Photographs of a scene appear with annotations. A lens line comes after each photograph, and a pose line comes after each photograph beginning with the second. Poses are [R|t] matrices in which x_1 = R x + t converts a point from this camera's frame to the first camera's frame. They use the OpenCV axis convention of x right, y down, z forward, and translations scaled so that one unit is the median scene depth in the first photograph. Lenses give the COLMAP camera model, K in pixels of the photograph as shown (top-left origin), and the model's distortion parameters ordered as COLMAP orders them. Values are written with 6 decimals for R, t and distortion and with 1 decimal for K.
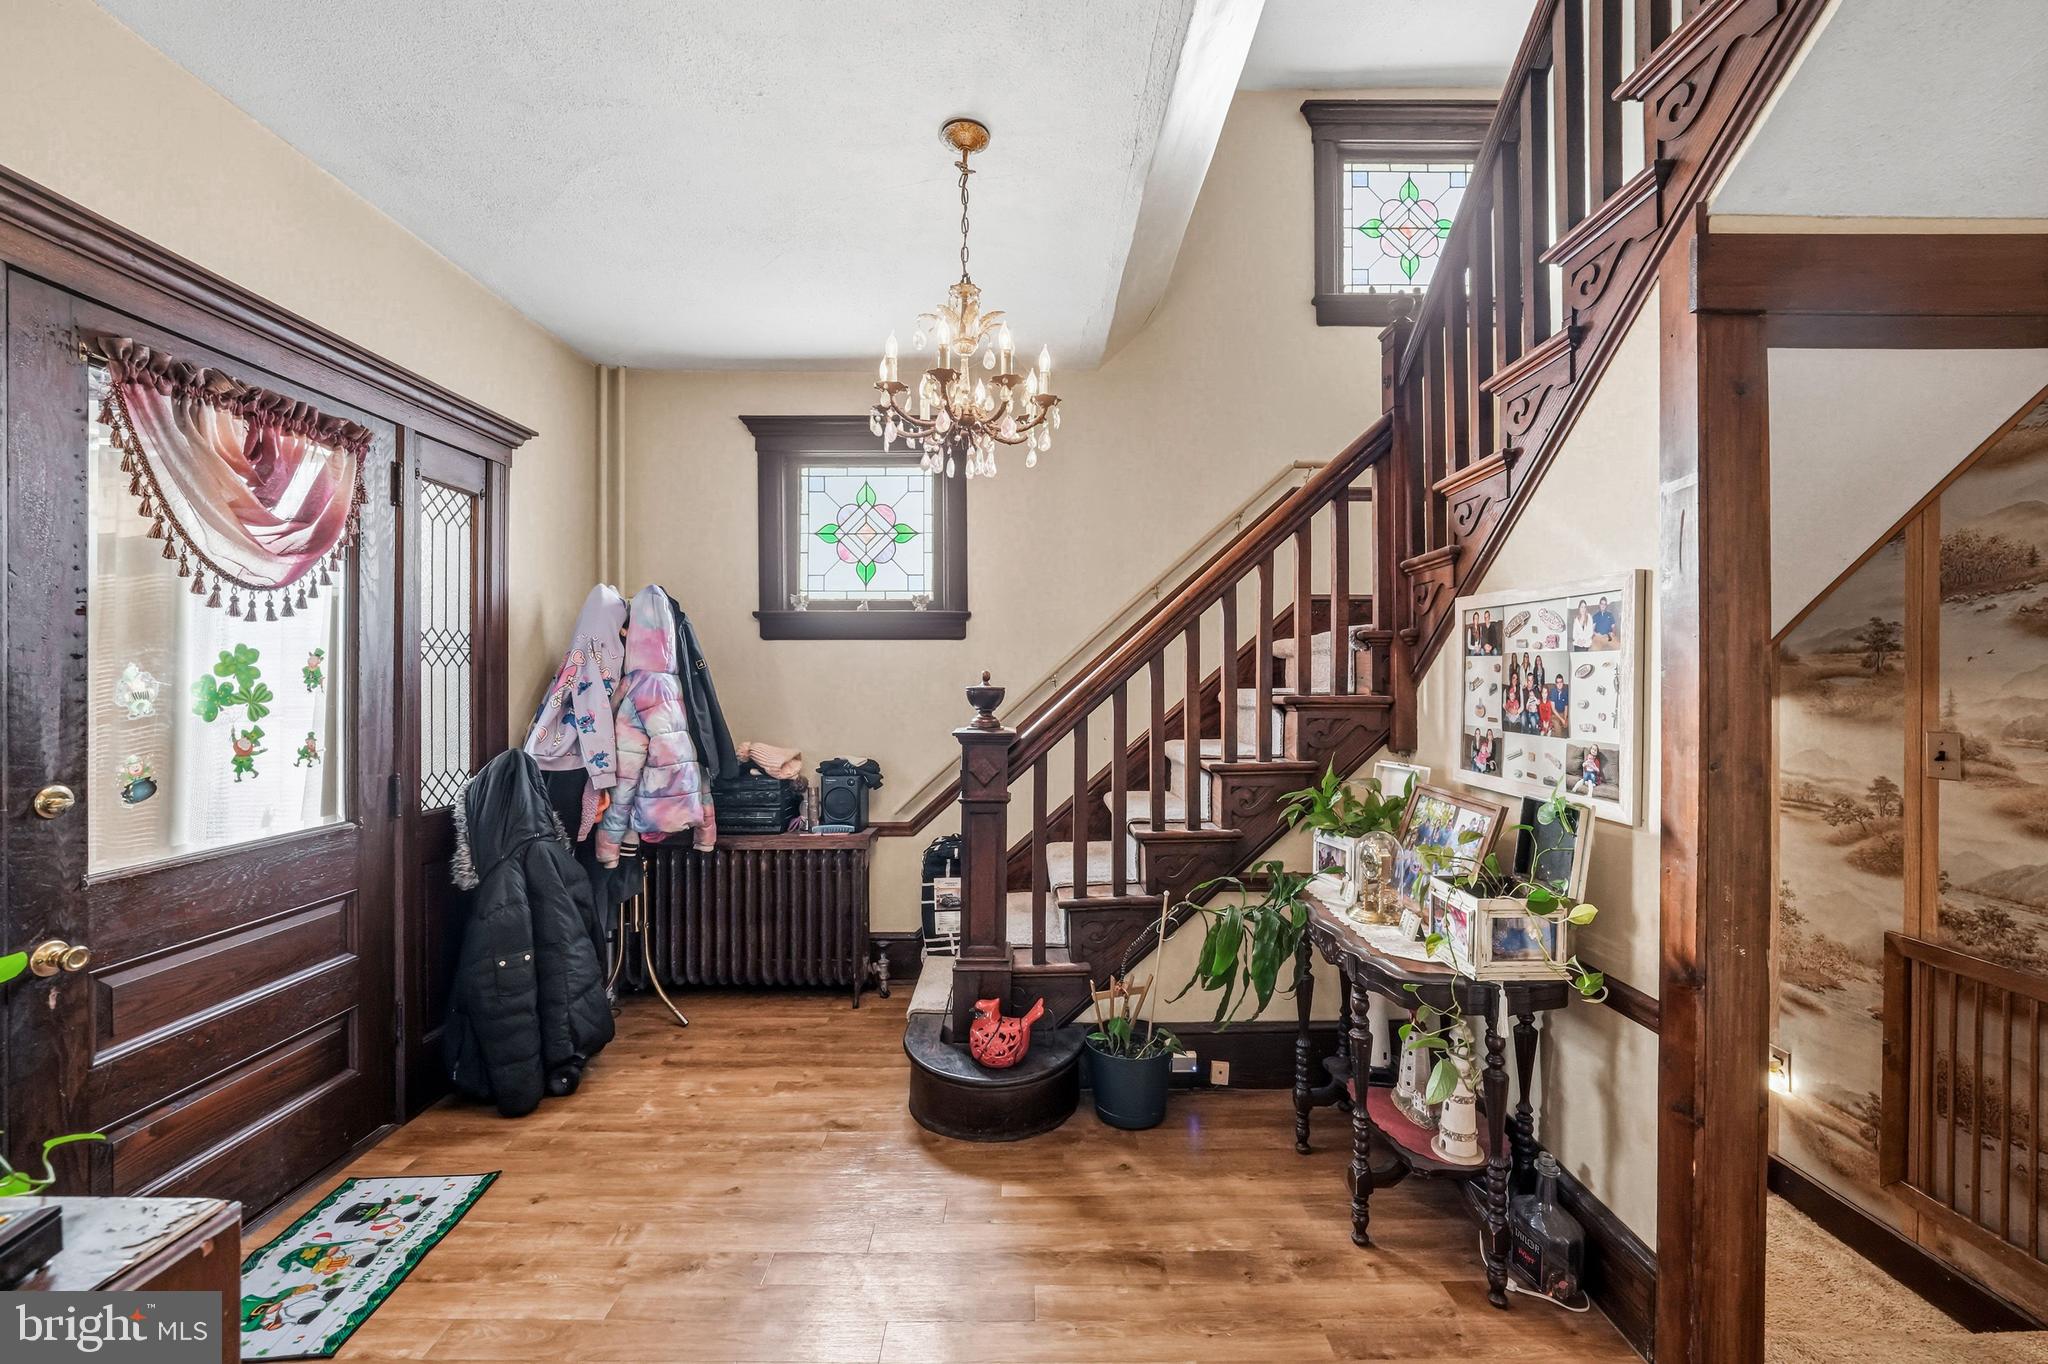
lens RADIAL K [[830.5, 0, 1039.7], [0, 830.5, 681.7], [0, 0, 1]] dist [0.001742, 0.001823]
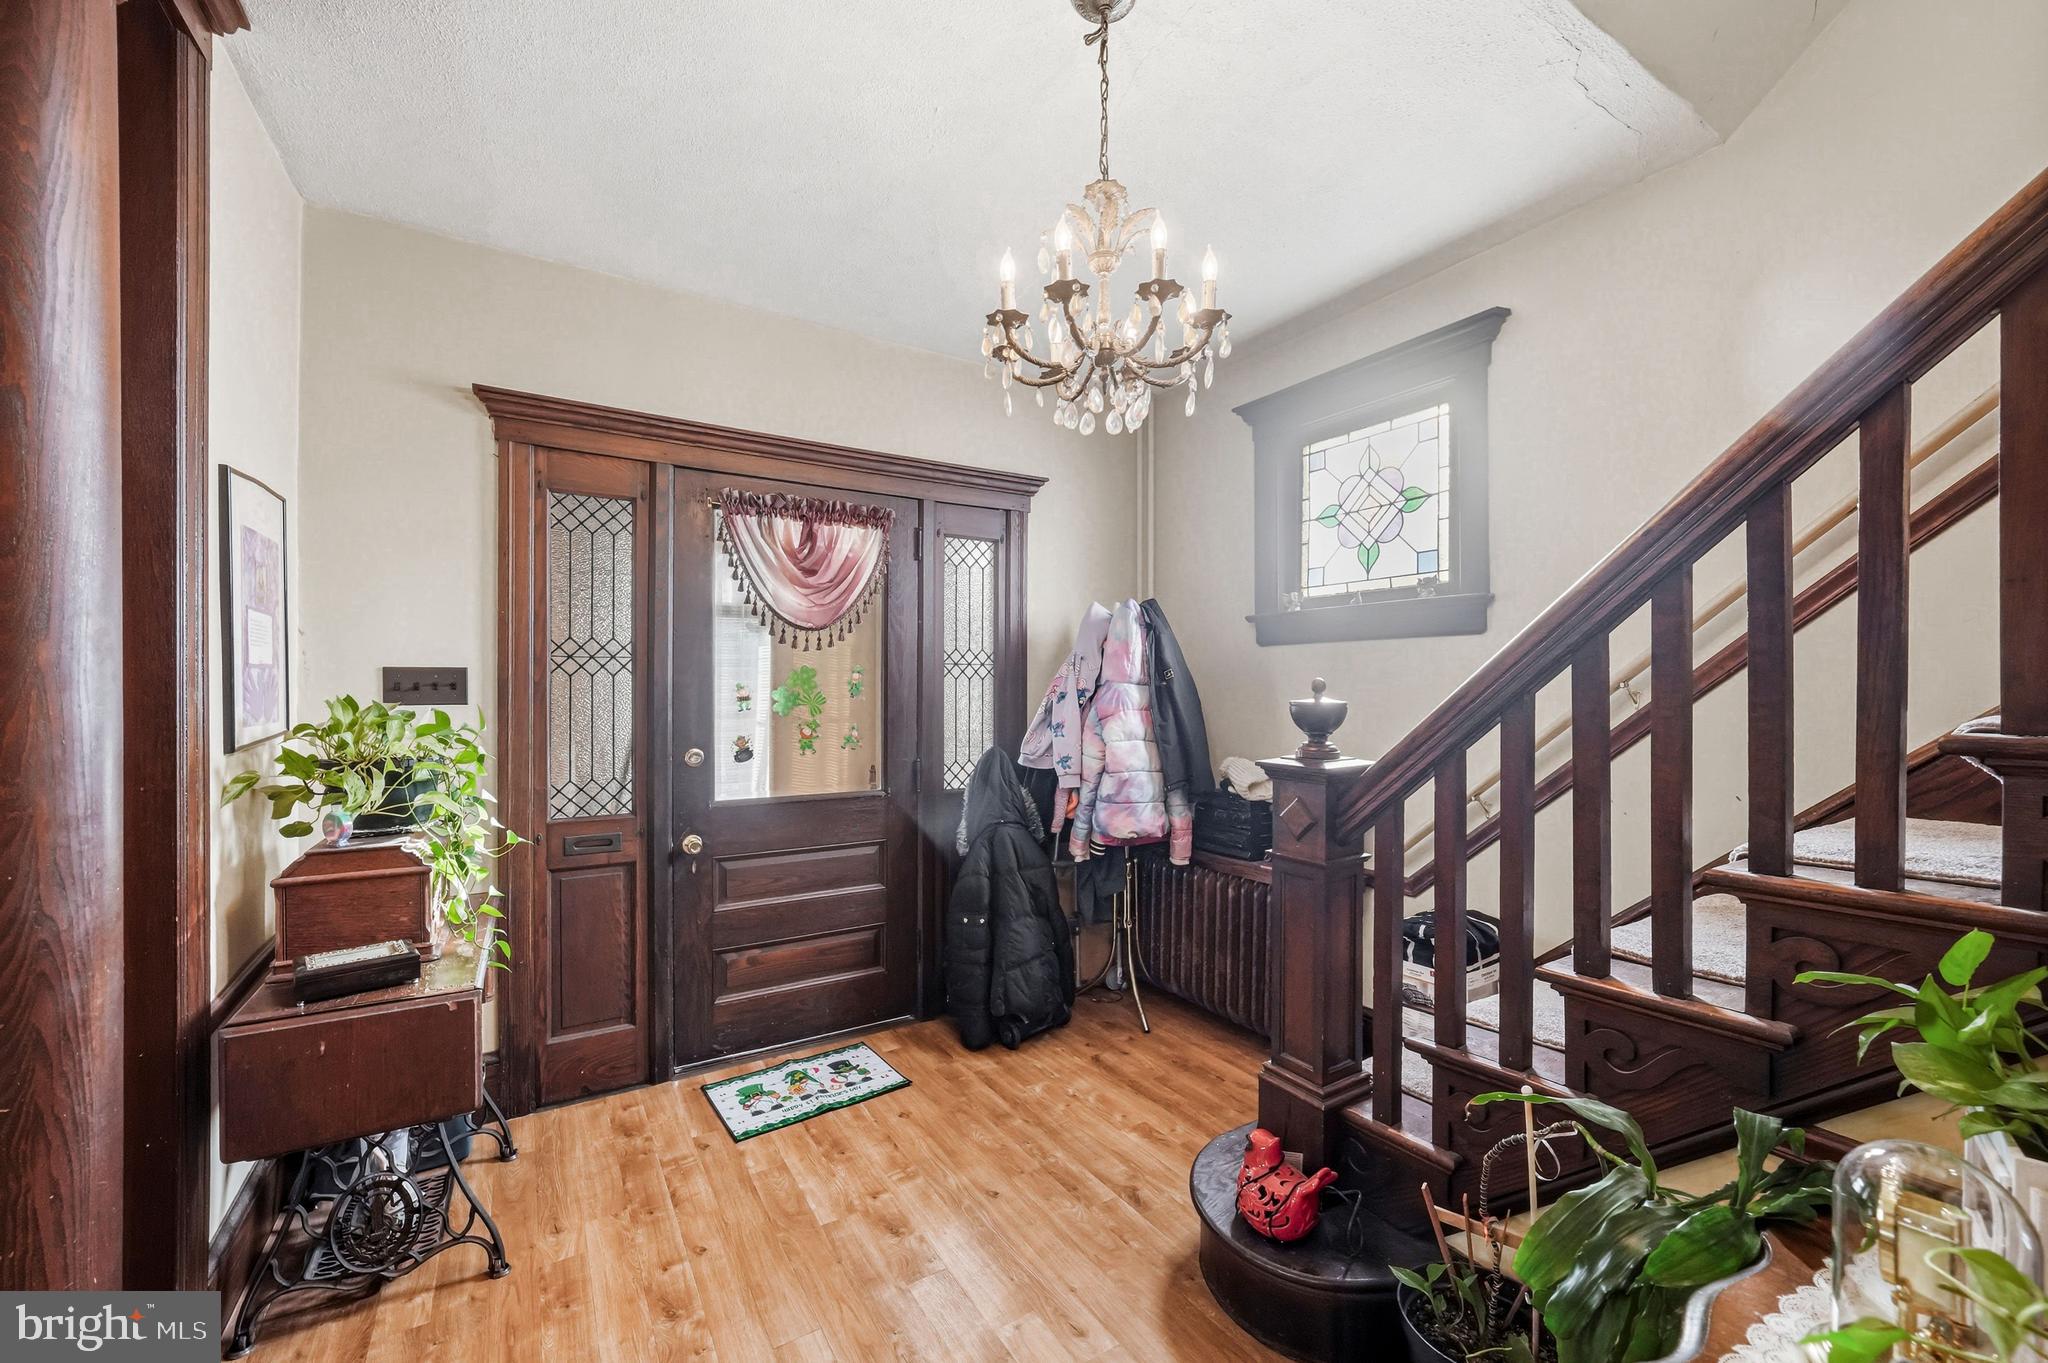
lens RADIAL K [[830.5, 0, 1030.8], [0, 830.5, 689.7], [0, 0, 1]] dist [0.001742, 0.001823]
pose [[0.513992, 0.005318, -0.857778, 0.436083], [-0.004178, 0.999984, 0.003696, -0.006939], [0.857785, 0.001684, 0.514006, 0.430380]]
